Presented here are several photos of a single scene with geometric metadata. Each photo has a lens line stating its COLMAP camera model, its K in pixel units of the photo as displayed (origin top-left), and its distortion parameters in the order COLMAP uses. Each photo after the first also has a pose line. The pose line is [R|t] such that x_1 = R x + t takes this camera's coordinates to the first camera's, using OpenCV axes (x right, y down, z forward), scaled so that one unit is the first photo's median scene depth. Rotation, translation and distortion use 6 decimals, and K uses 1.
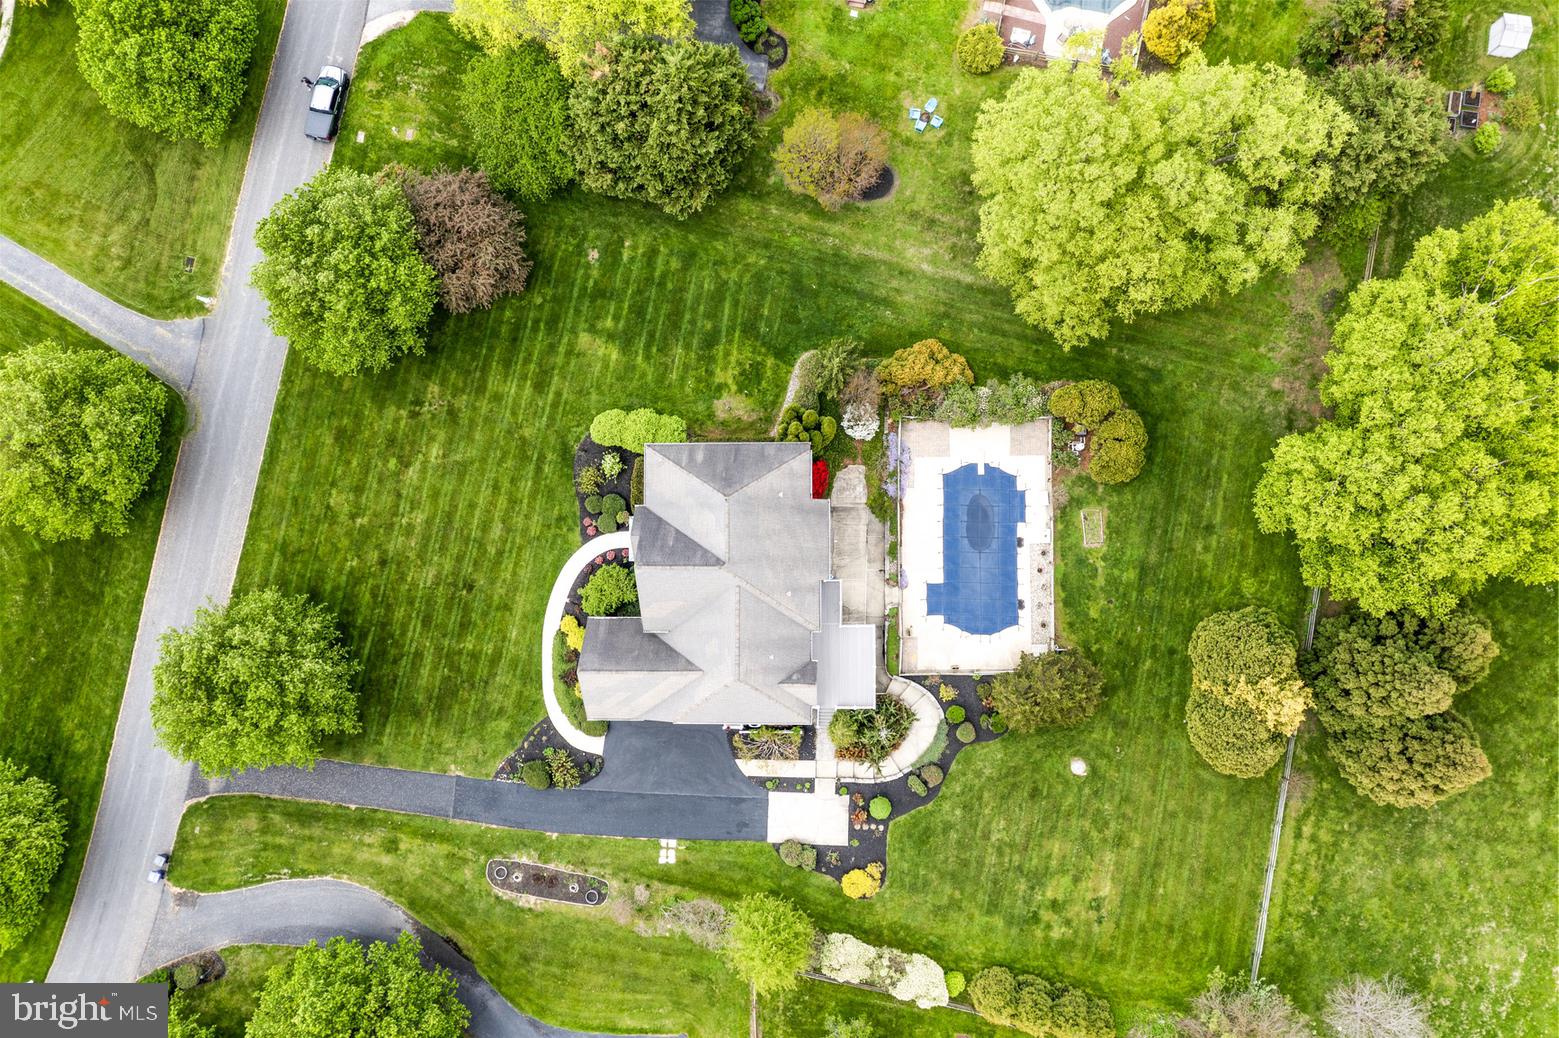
lens RADIAL K [[1225.2, 0, 780.7], [0, 1225.2, 519.1], [0, 0, 1]] dist [-0.006997, 0.002966]
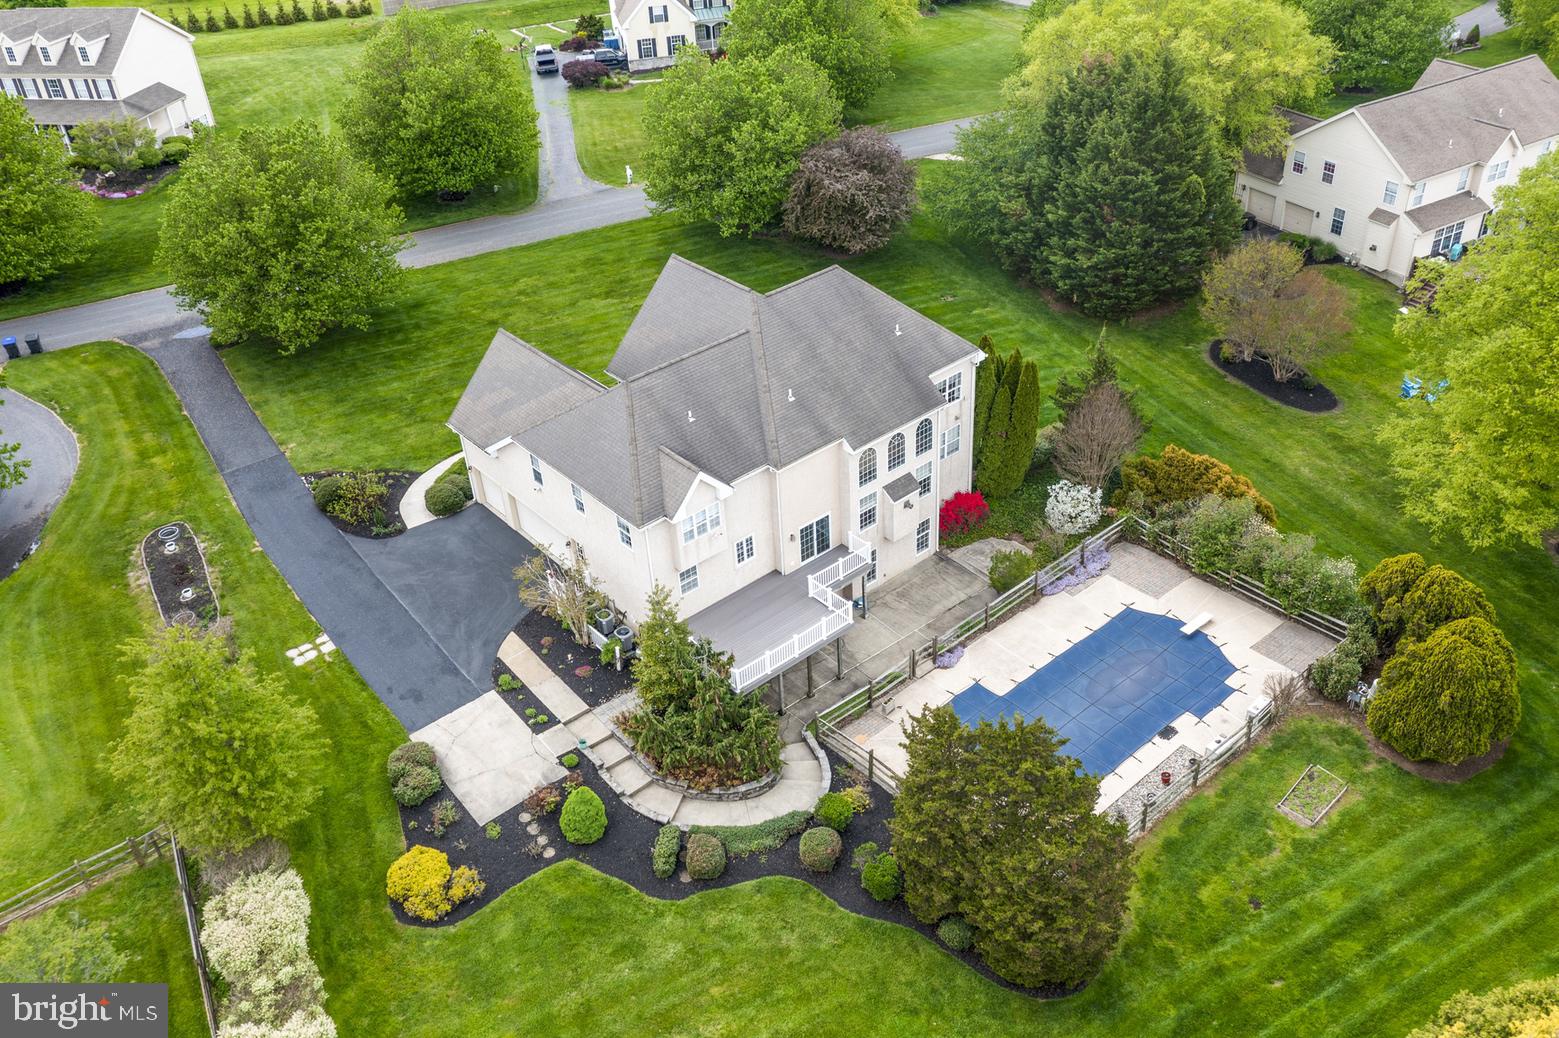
lens RADIAL K [[1287.7, 0, 781.3], [0, 1287.7, 516.2], [0, 0, 1]] dist [-0.005024, 0.000527]
pose [[0.651840, 0.436818, -0.619915, 0.389707], [-0.755275, 0.447561, -0.478800, 0.362934], [0.068301, 0.780307, 0.621656, 0.594753]]
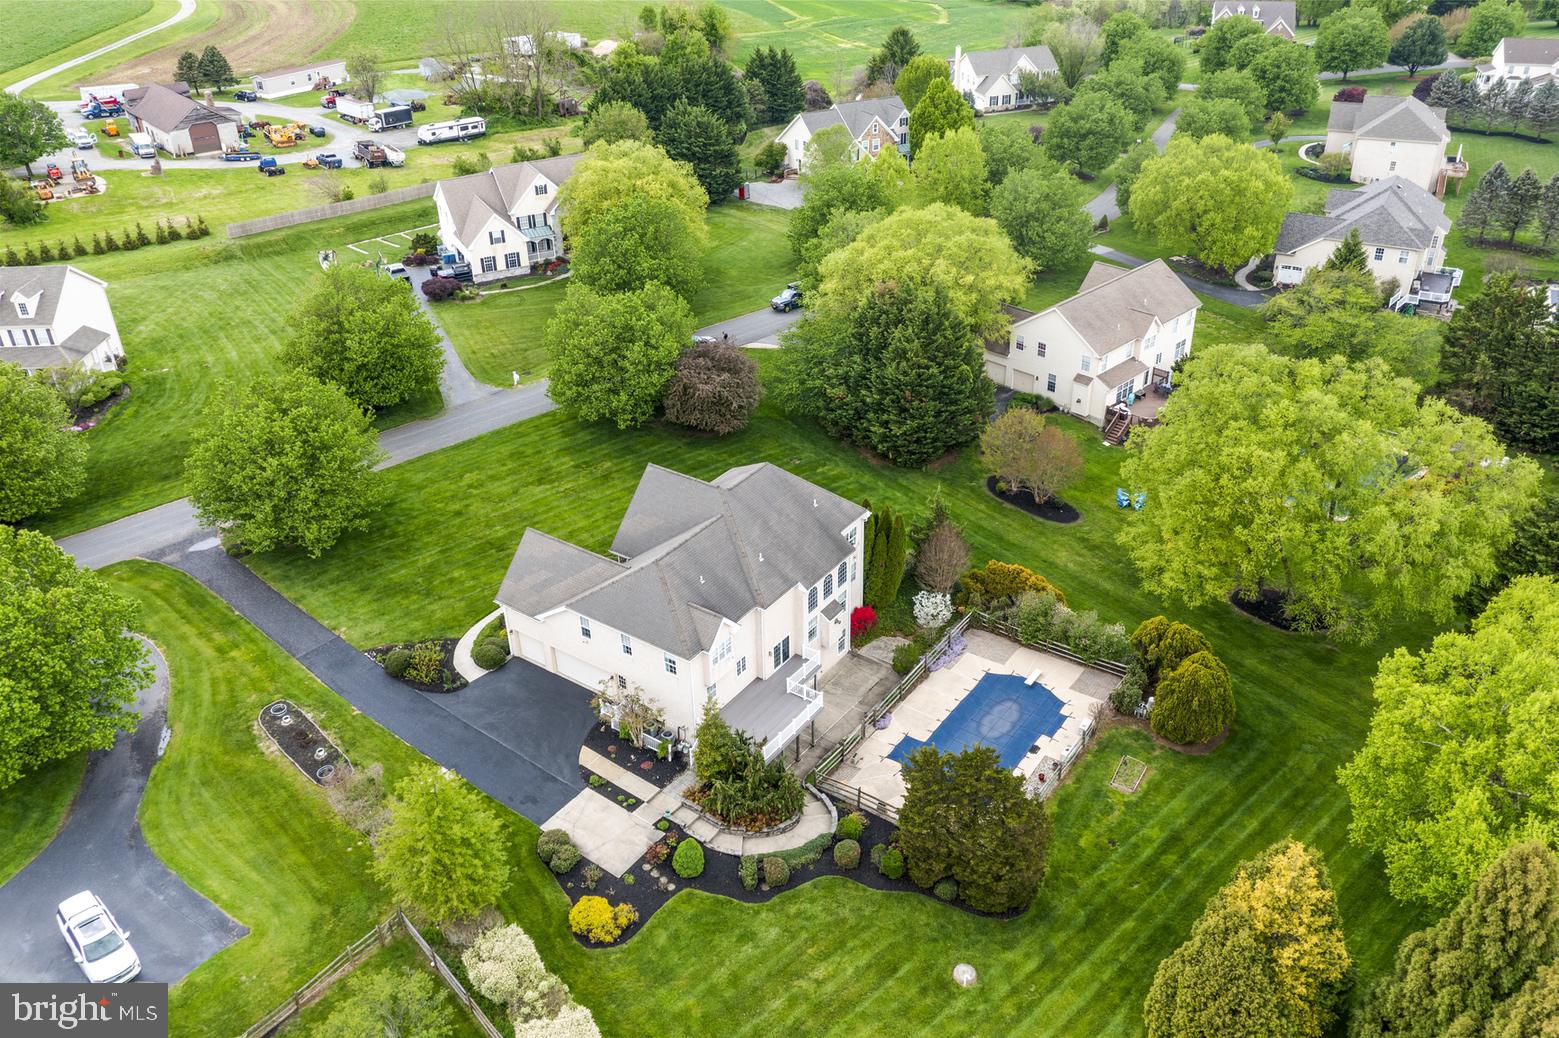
lens RADIAL K [[1225.2, 0, 780.7], [0, 1225.2, 519.1], [0, 0, 1]] dist [-0.006997, 0.002966]
pose [[0.819169, 0.314402, -0.479701, 0.400655], [-0.573268, 0.475112, -0.667557, 0.580917], [0.018030, 0.821840, 0.569434, 0.429904]]
